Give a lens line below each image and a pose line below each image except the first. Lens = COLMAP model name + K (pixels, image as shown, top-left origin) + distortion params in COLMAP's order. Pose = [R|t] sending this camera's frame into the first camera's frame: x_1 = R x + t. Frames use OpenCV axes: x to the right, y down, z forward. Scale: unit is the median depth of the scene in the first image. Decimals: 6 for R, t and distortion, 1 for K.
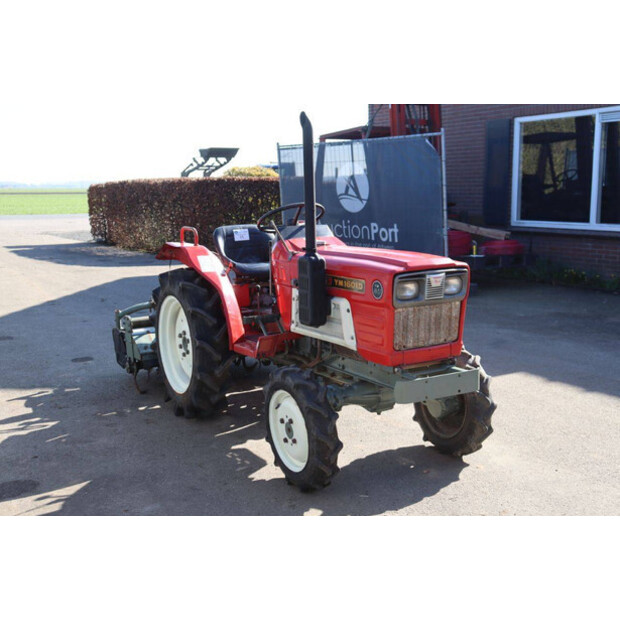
lens RADIAL K [[798.3, 0, 310.0], [0, 798.3, 310.0], [0, 0, 1]] dist [-0.000559, 0.004831]
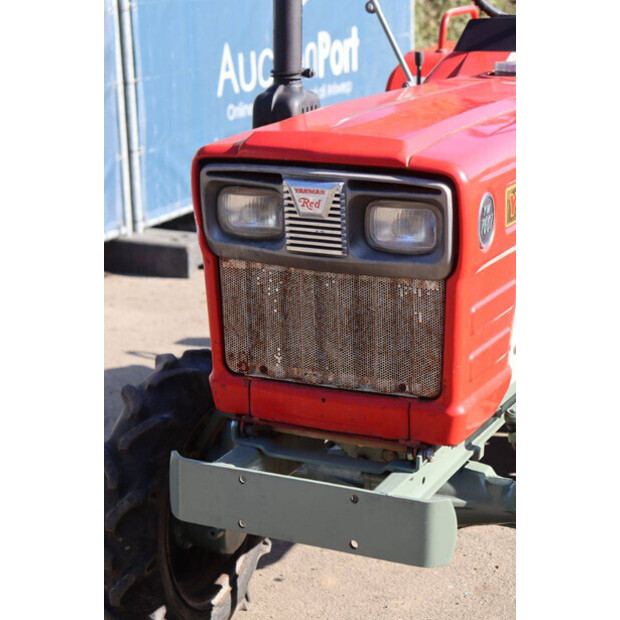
lens RADIAL K [[1450.2, 0, 310.0], [0, 1450.2, 310.0], [0, 0, 1]] dist [0.397052, 0.198410]
pose [[0.602864, 0.225406, -0.765341, 0.535725], [-0.153140, 0.974117, 0.166265, -0.078745], [0.783009, 0.016970, 0.621779, 0.526323]]
